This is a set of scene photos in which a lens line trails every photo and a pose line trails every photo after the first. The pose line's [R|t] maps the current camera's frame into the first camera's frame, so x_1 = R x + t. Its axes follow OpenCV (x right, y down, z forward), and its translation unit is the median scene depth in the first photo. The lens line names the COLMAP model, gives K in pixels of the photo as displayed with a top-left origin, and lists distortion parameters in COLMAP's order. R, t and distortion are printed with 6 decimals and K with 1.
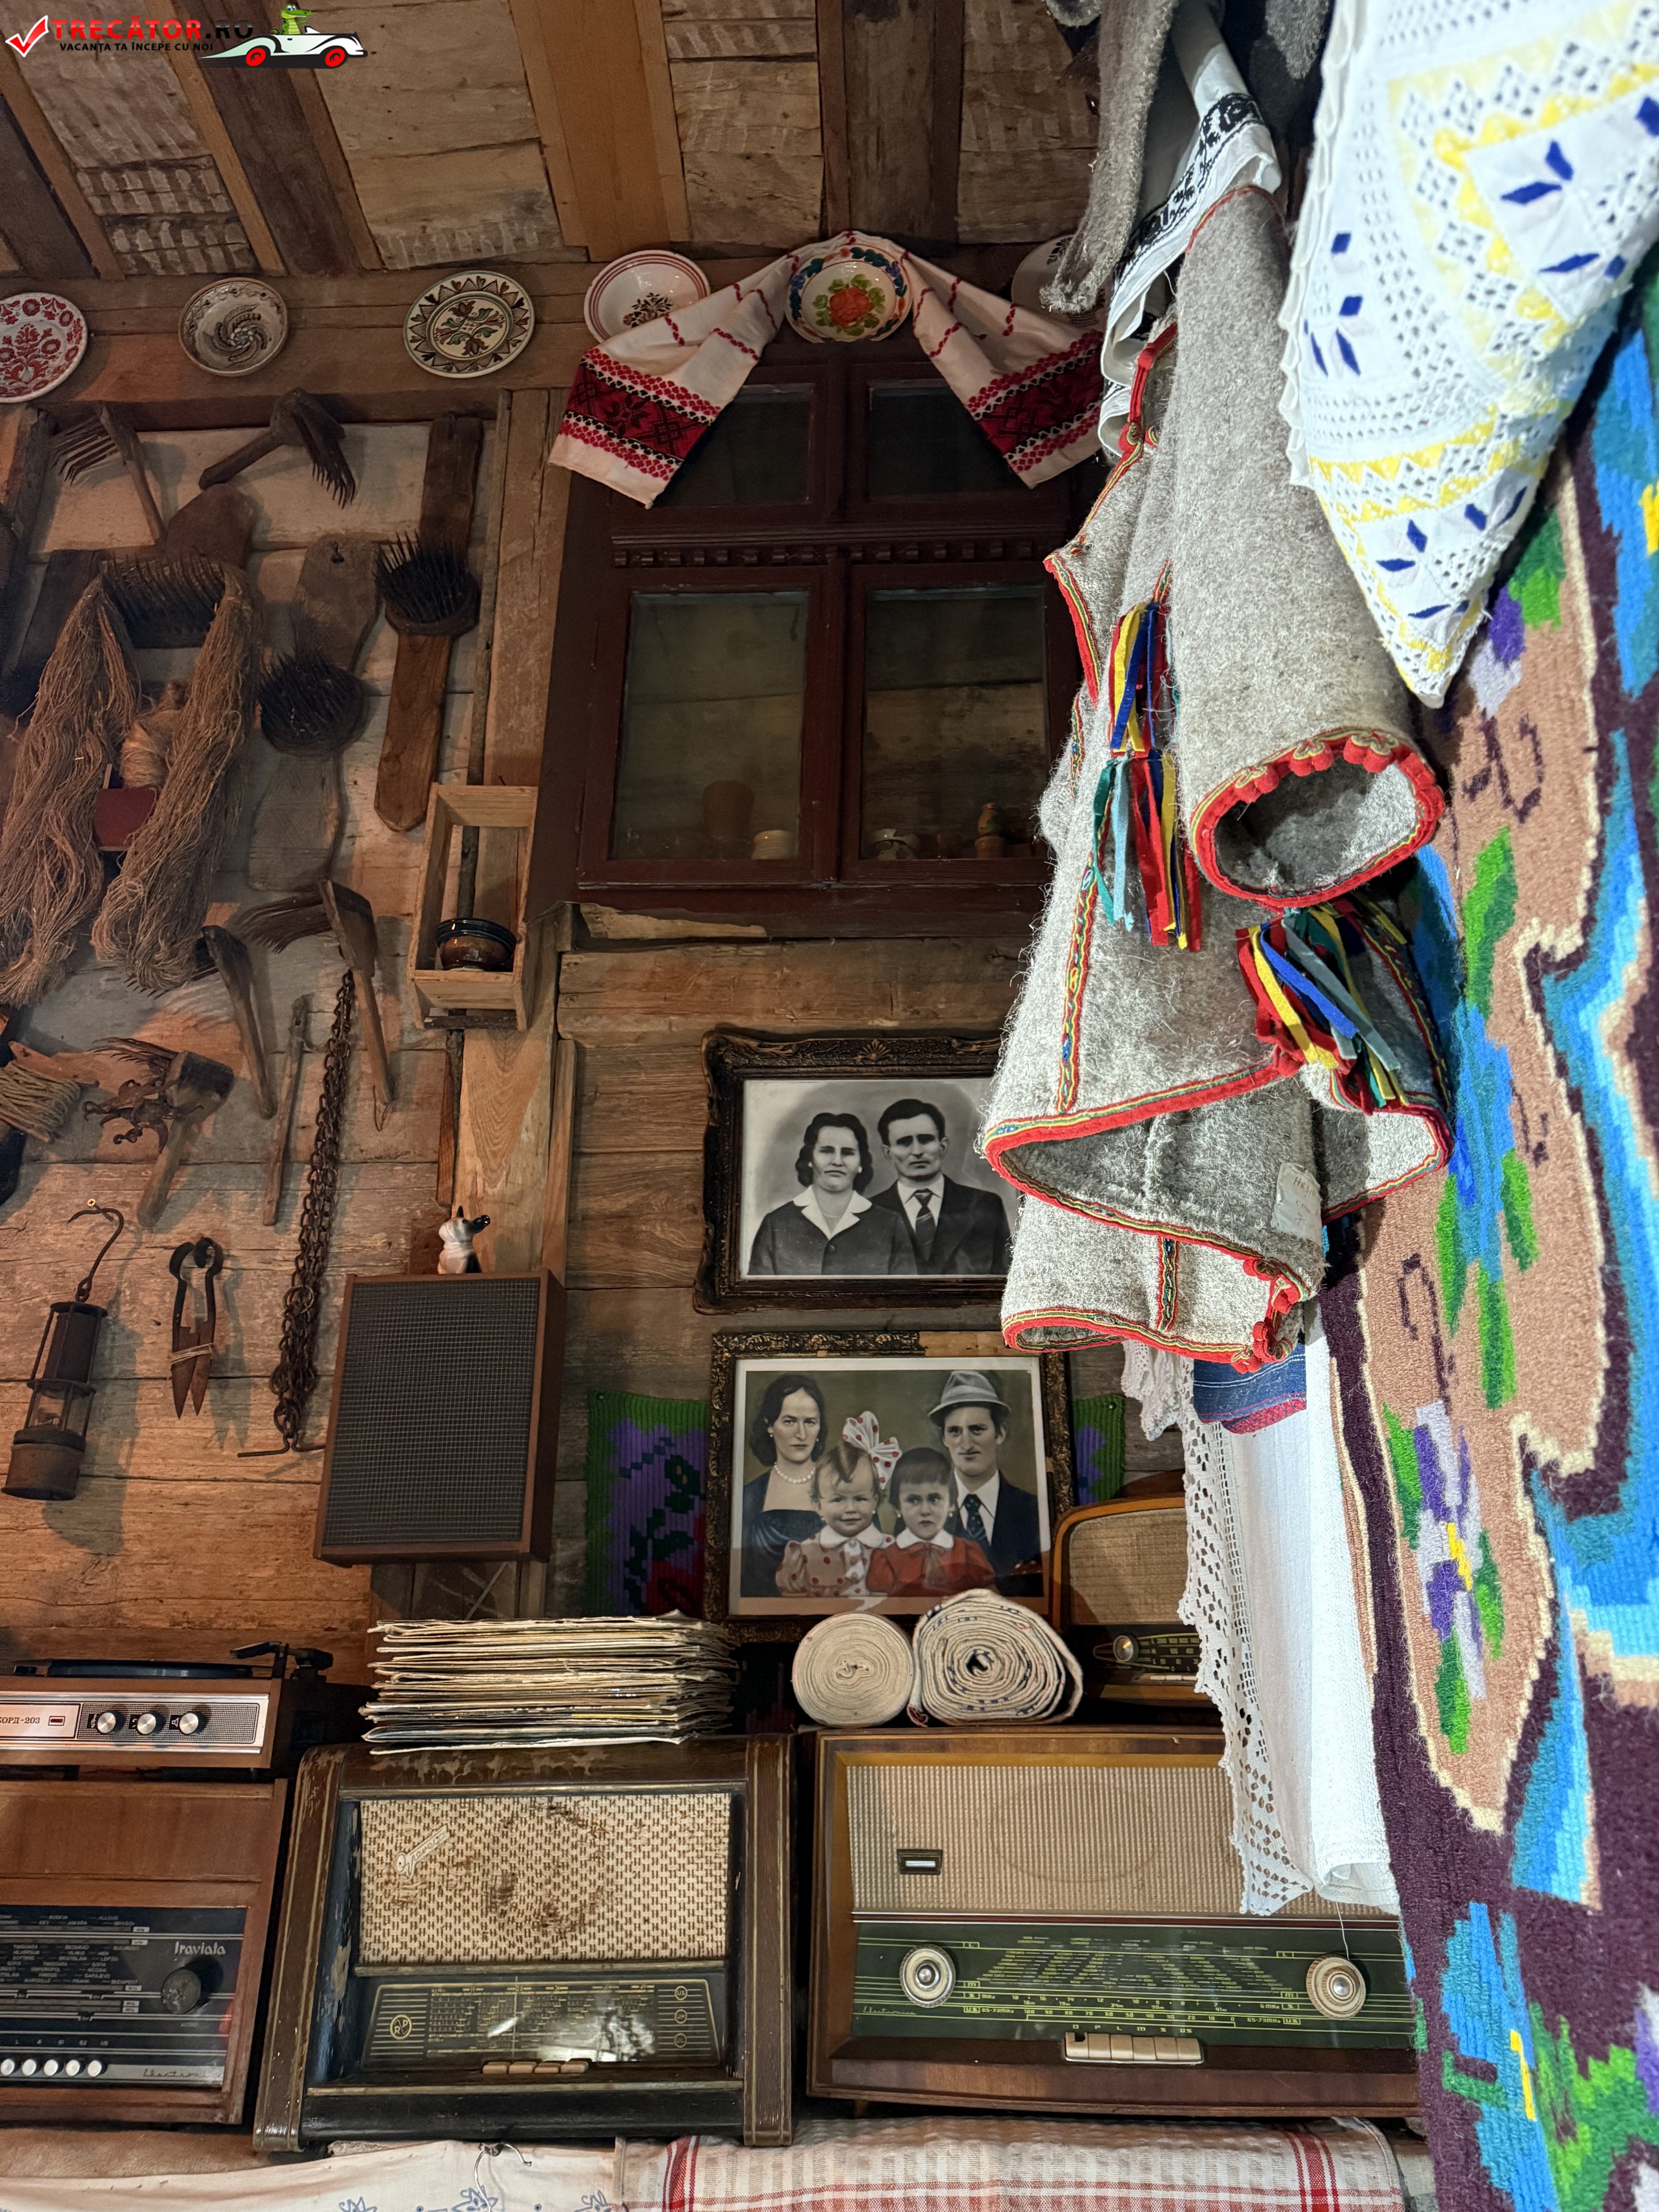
lens RADIAL K [[1566.5, 0, 846.6], [0, 1566.5, 1096.3], [0, 0, 1]] dist [0.053153, -0.063337]
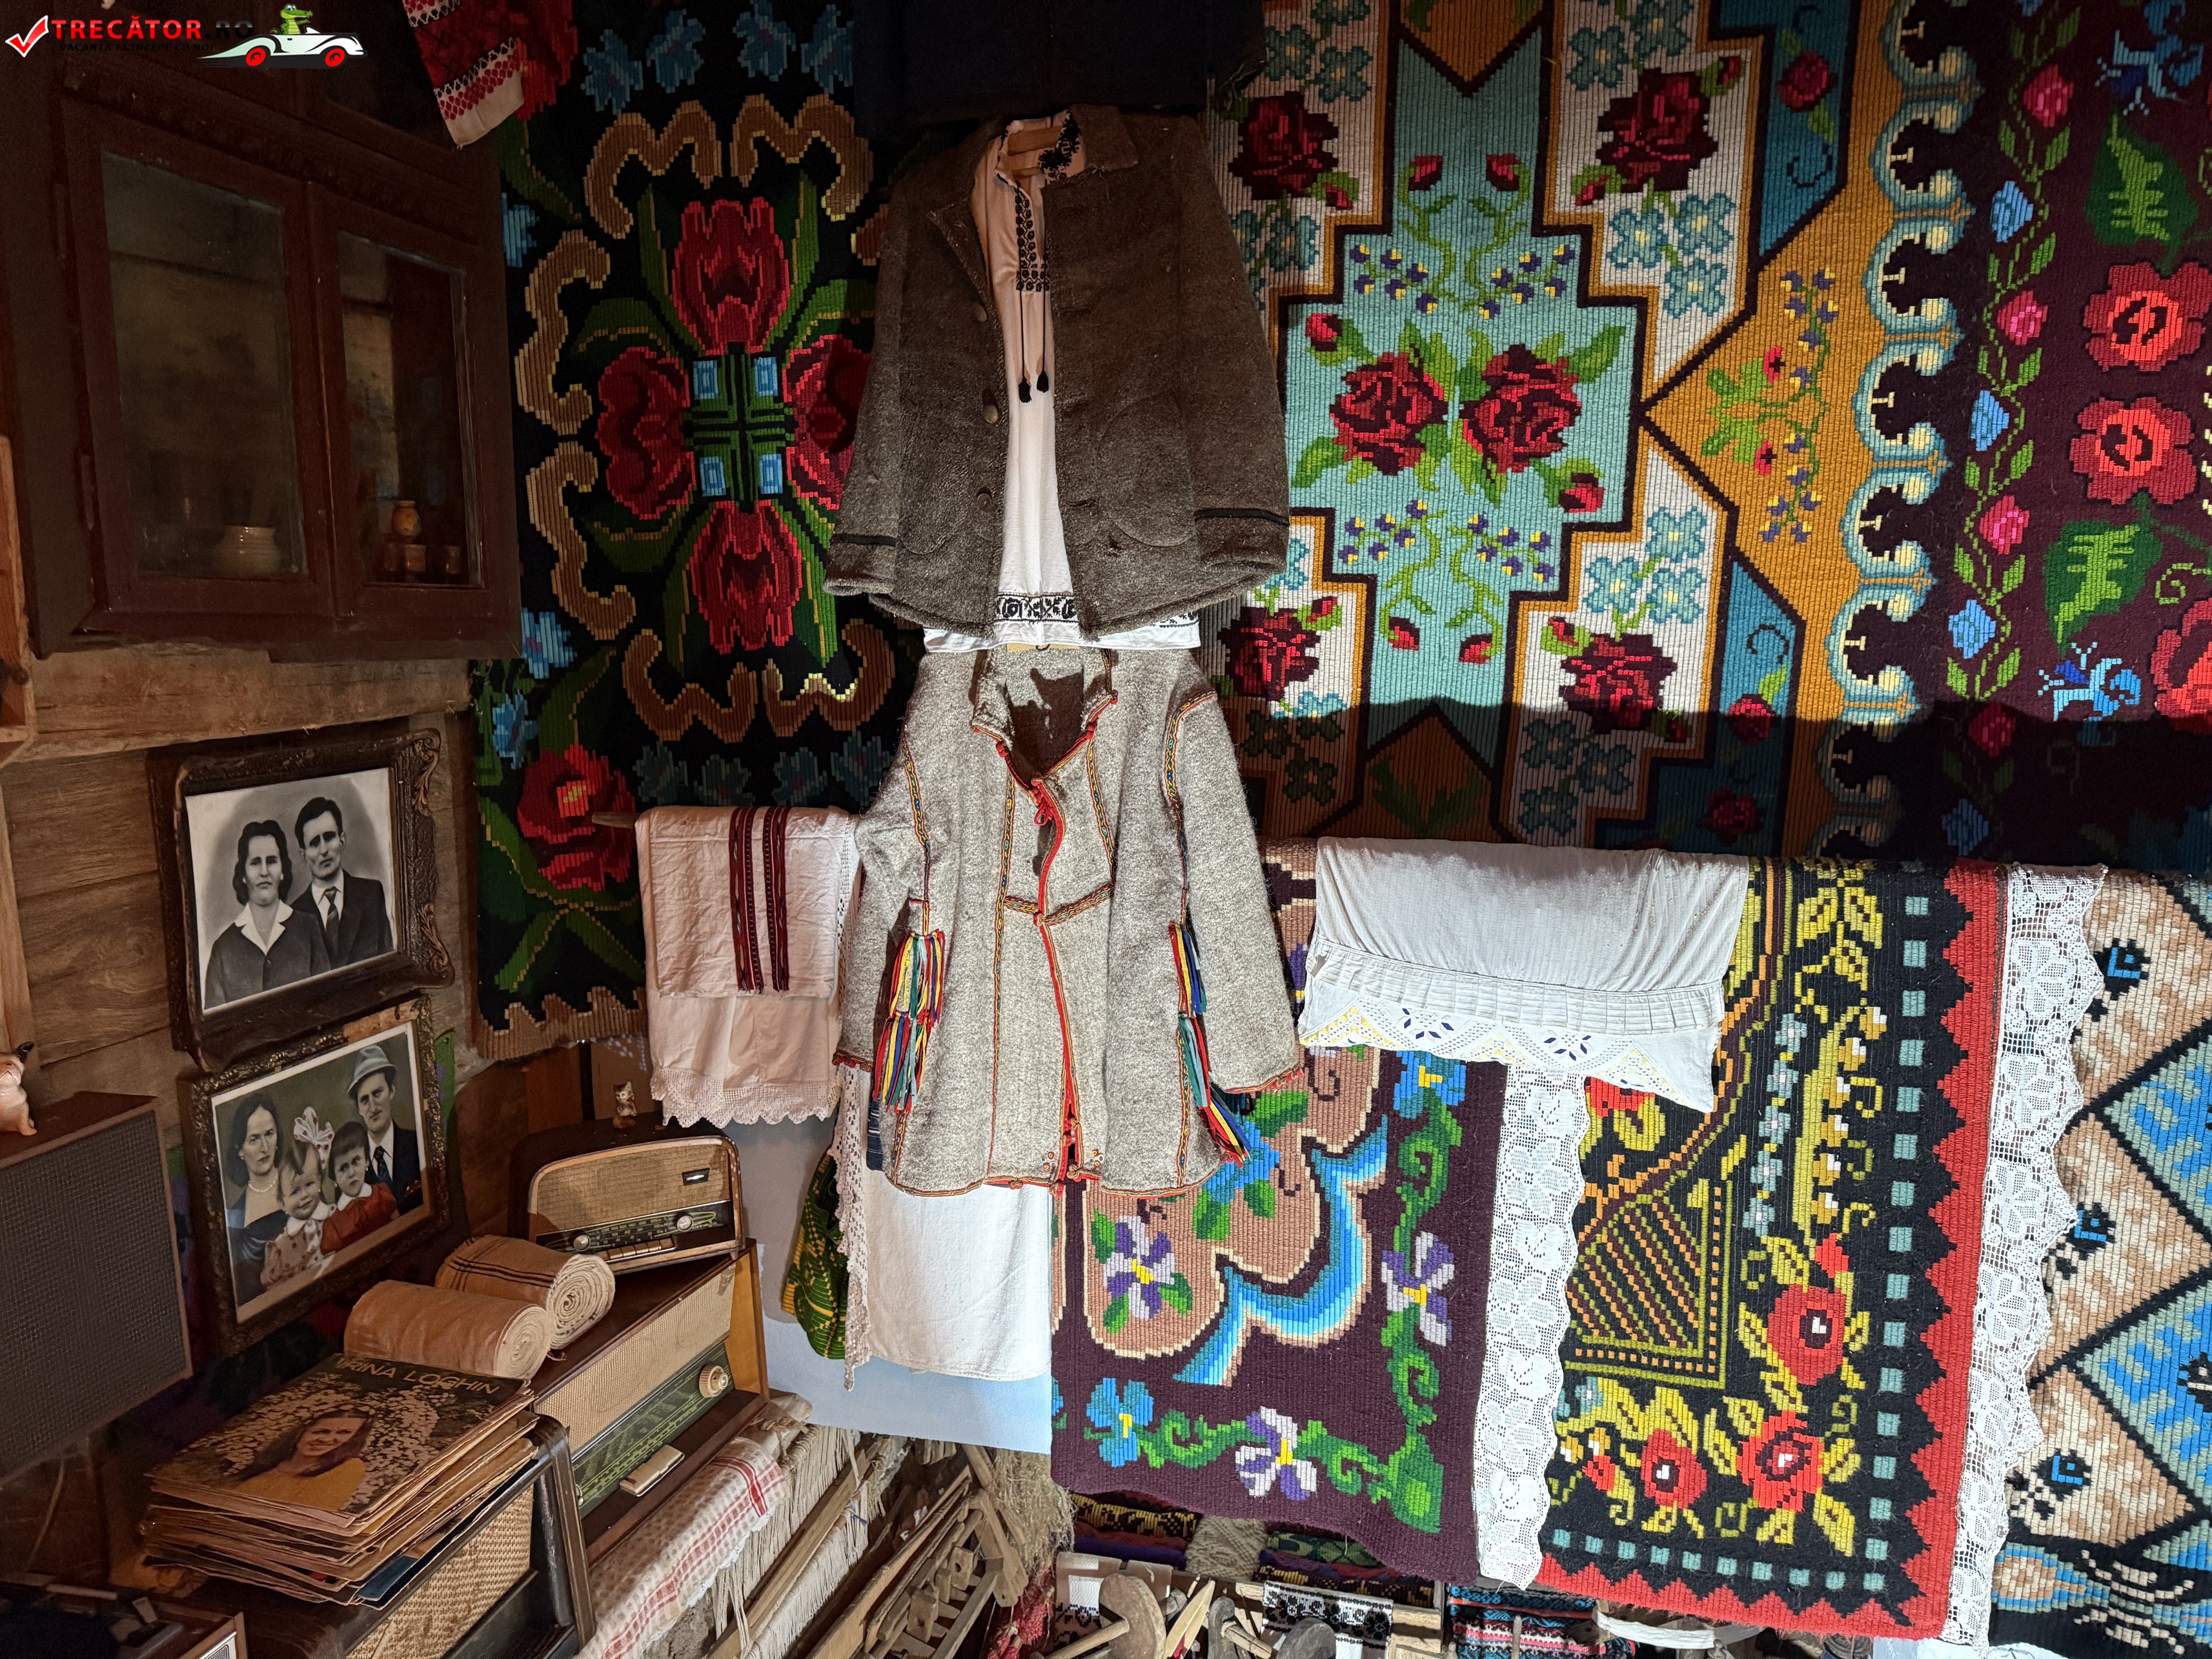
lens RADIAL K [[1566.5, 0, 1108.5], [0, 1566.5, 848.1], [0, 0, 1]] dist [0.053153, -0.063337]
pose [[0.203334, -0.157079, 0.966427, -0.905853], [-0.360483, 0.905703, 0.223054, -0.406969], [-0.910333, -0.393736, 0.127536, 0.423585]]
